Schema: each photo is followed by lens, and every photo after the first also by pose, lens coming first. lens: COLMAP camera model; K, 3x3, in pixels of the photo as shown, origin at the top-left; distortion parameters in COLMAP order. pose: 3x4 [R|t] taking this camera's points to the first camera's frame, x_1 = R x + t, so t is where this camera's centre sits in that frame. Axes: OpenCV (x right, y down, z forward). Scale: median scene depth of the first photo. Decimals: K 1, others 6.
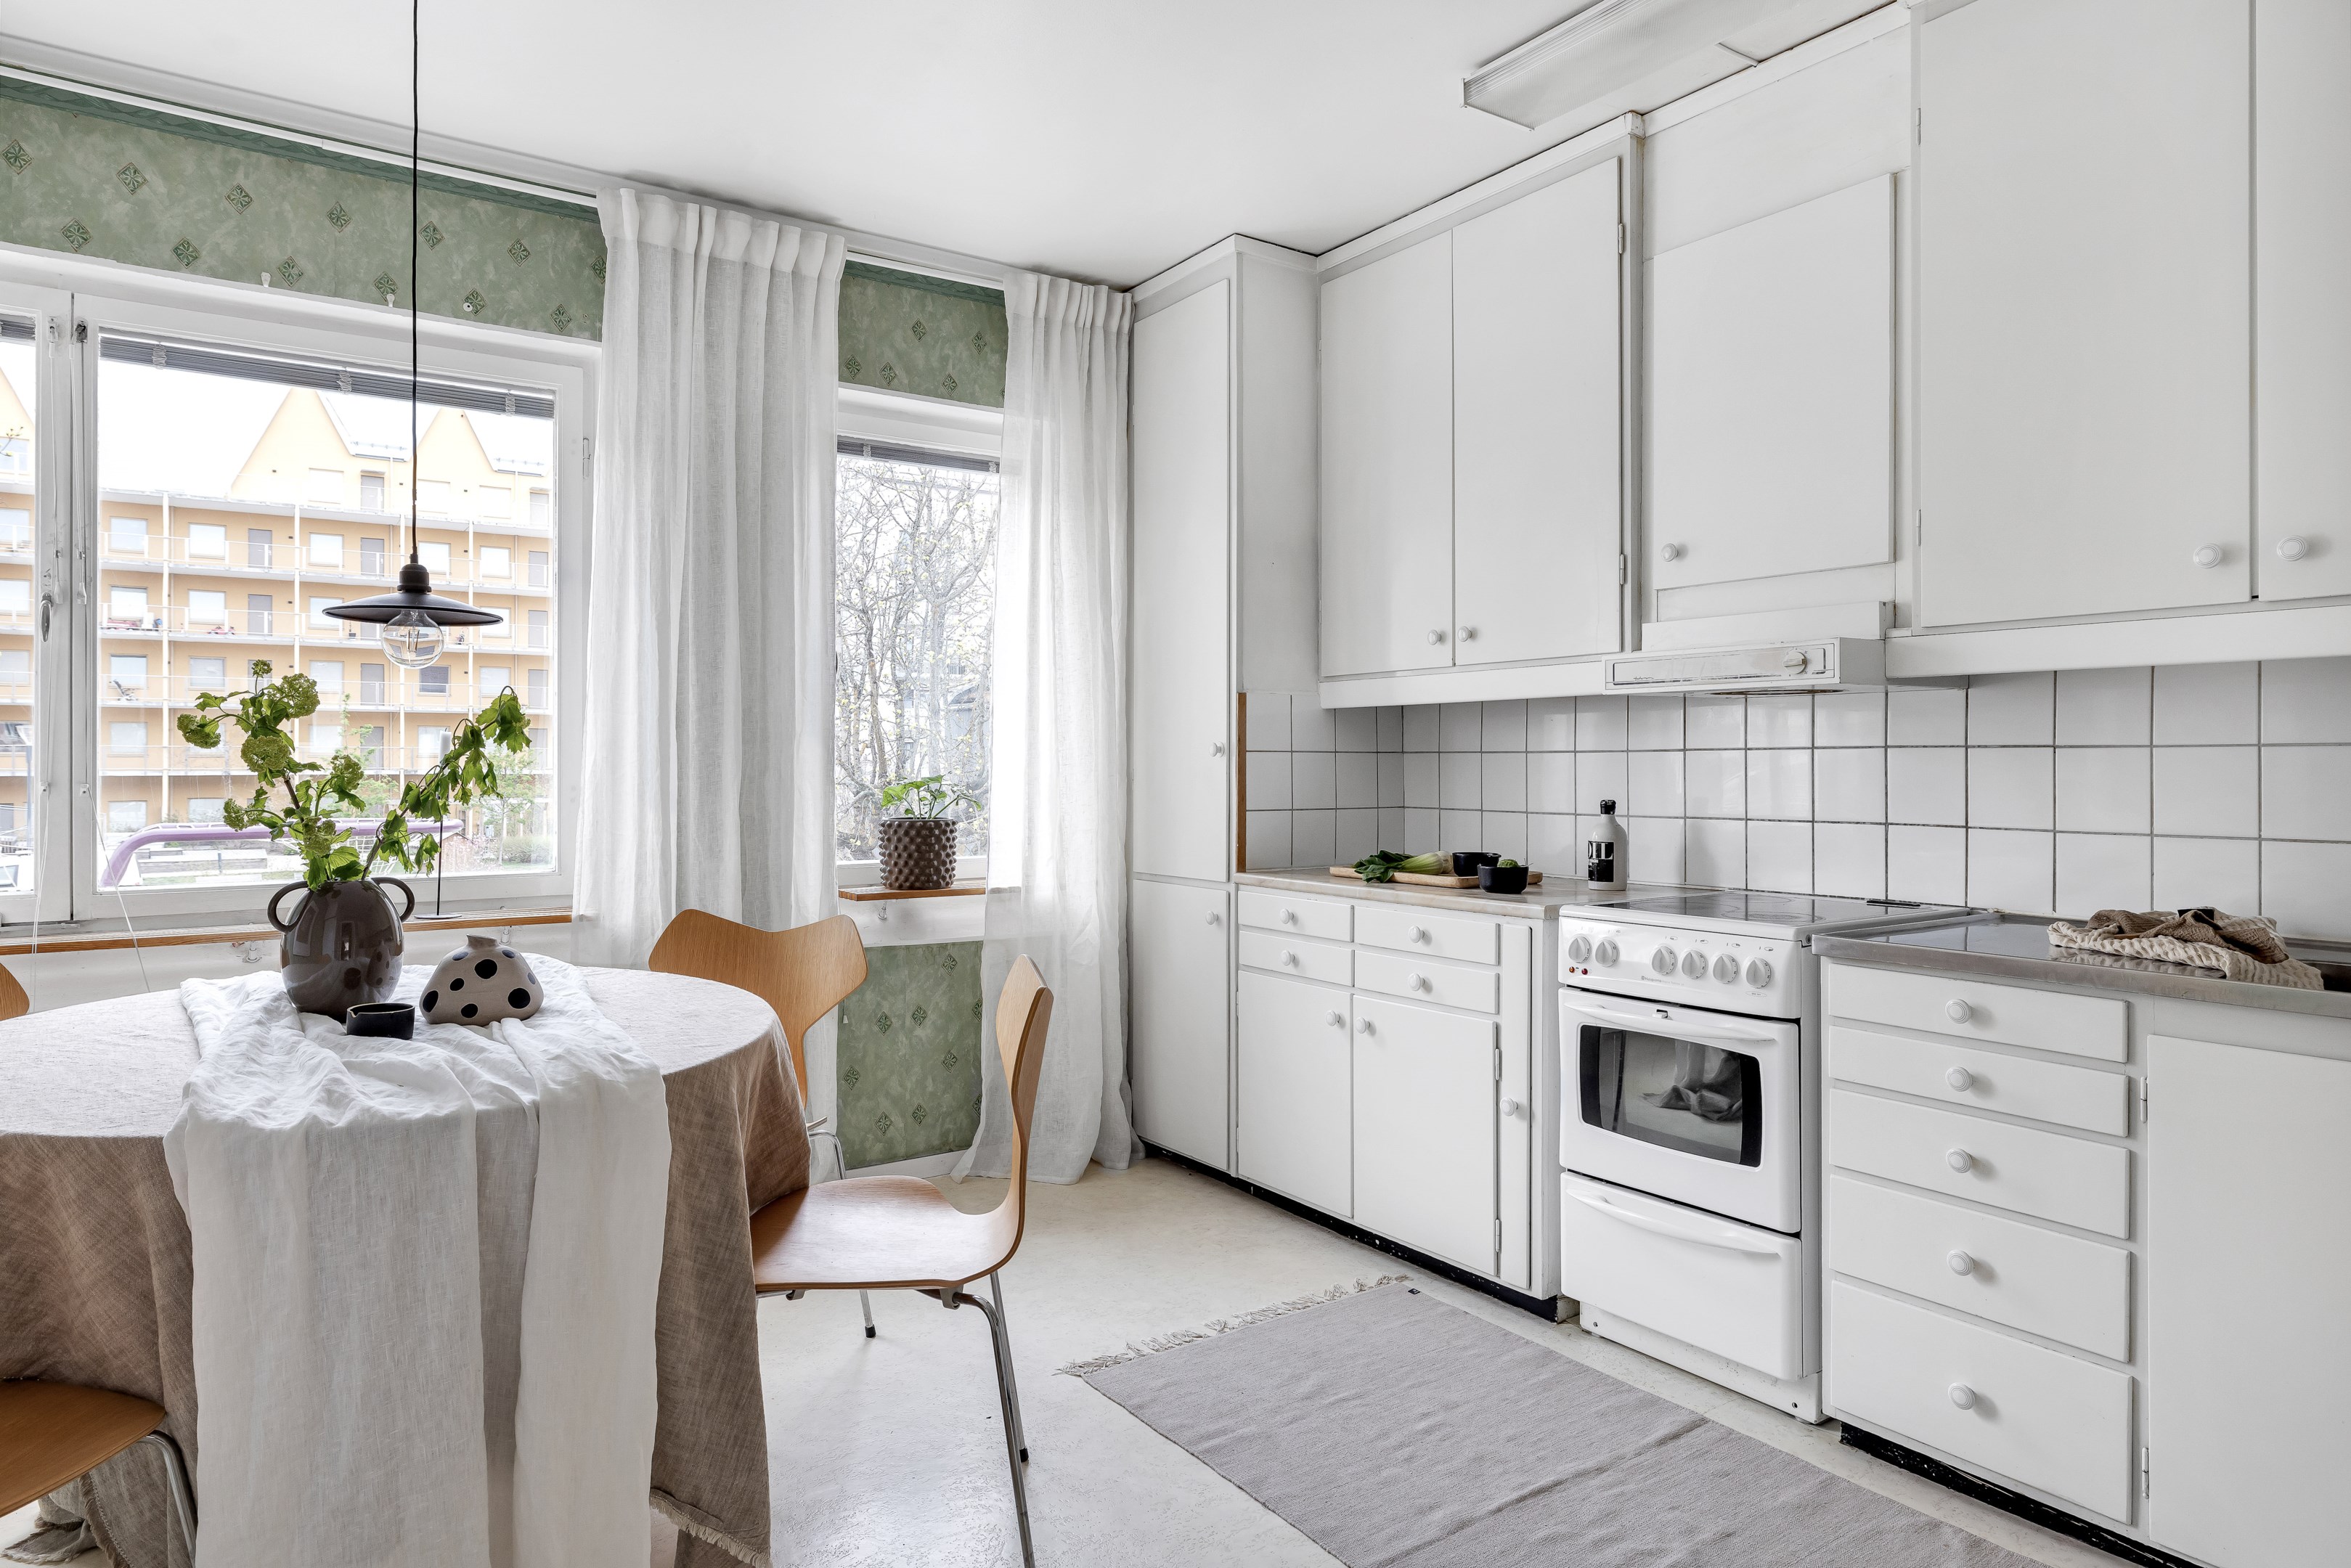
lens RADIAL K [[1438.7, 0, 1171.6], [0, 1438.7, 774.8], [0, 0, 1]] dist [0.014593, -0.000988]
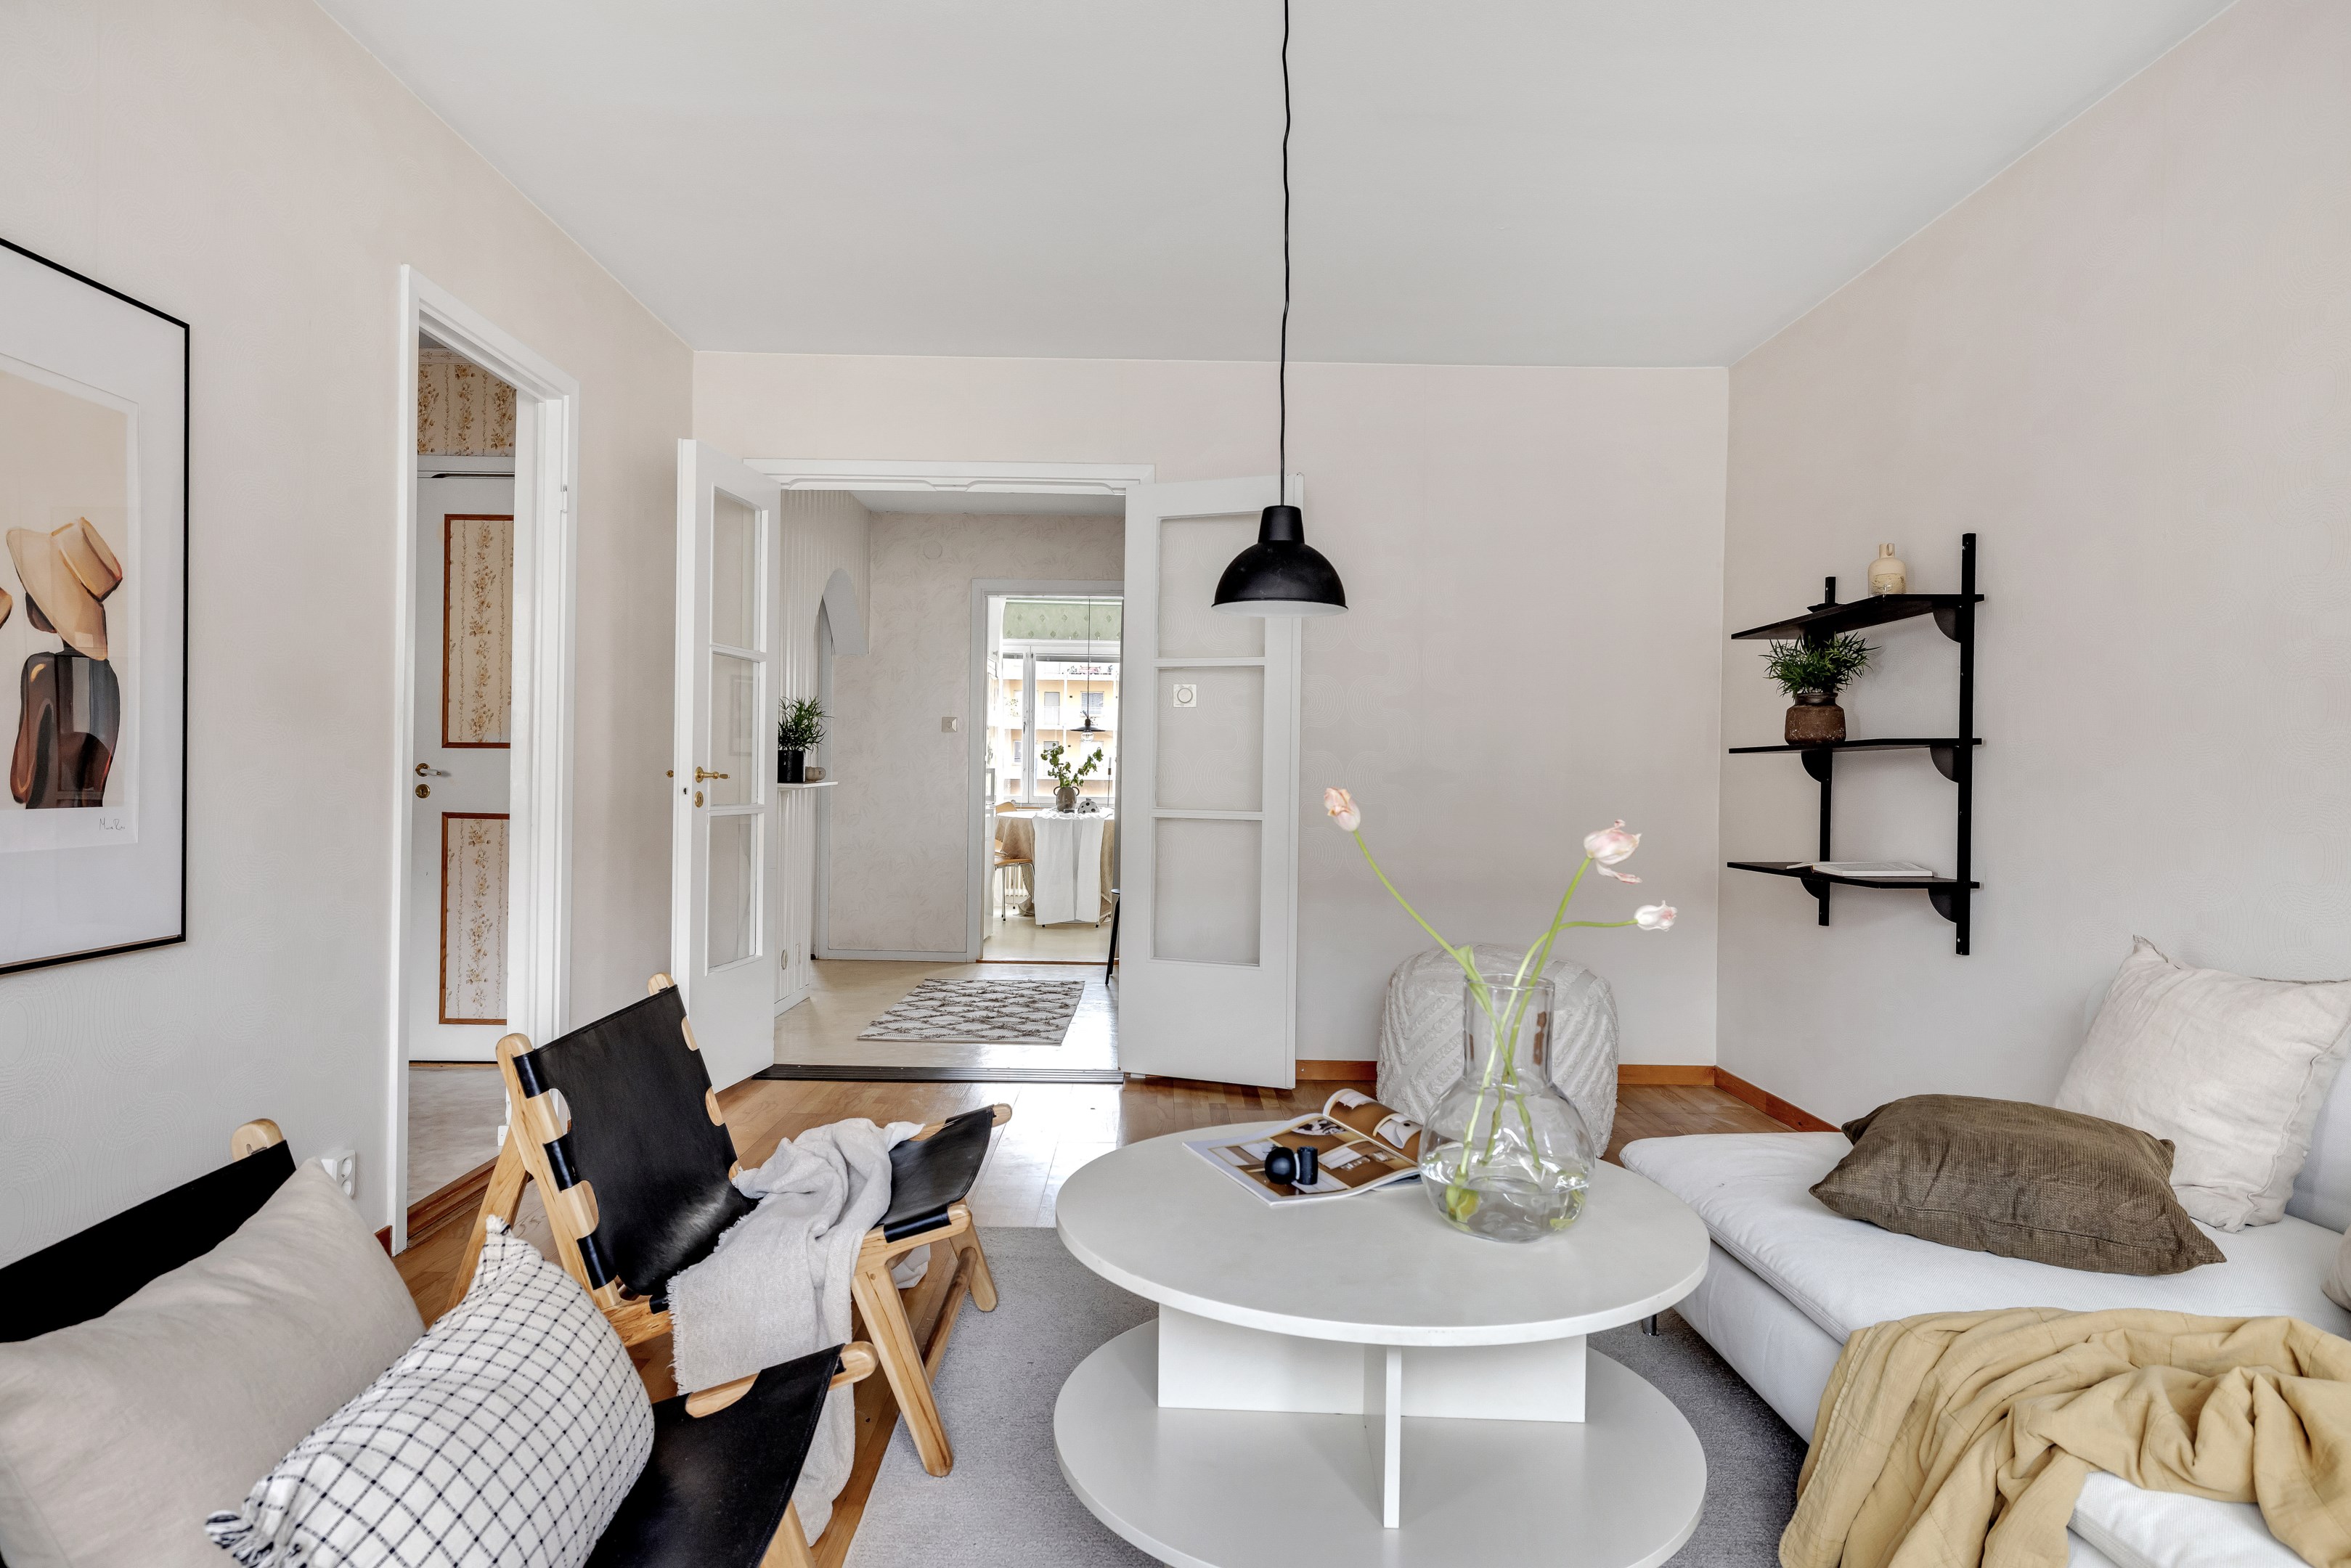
lens RADIAL K [[1438.7, 0, 1174.3], [0, 1438.7, 779.4], [0, 0, 1]] dist [0.014593, -0.000988]
pose [[0.841376, 0.008371, -0.540385, 2.306724], [-0.011703, 0.999928, -0.002732, 0.053400], [0.540323, 0.008622, 0.841414, -2.837343]]
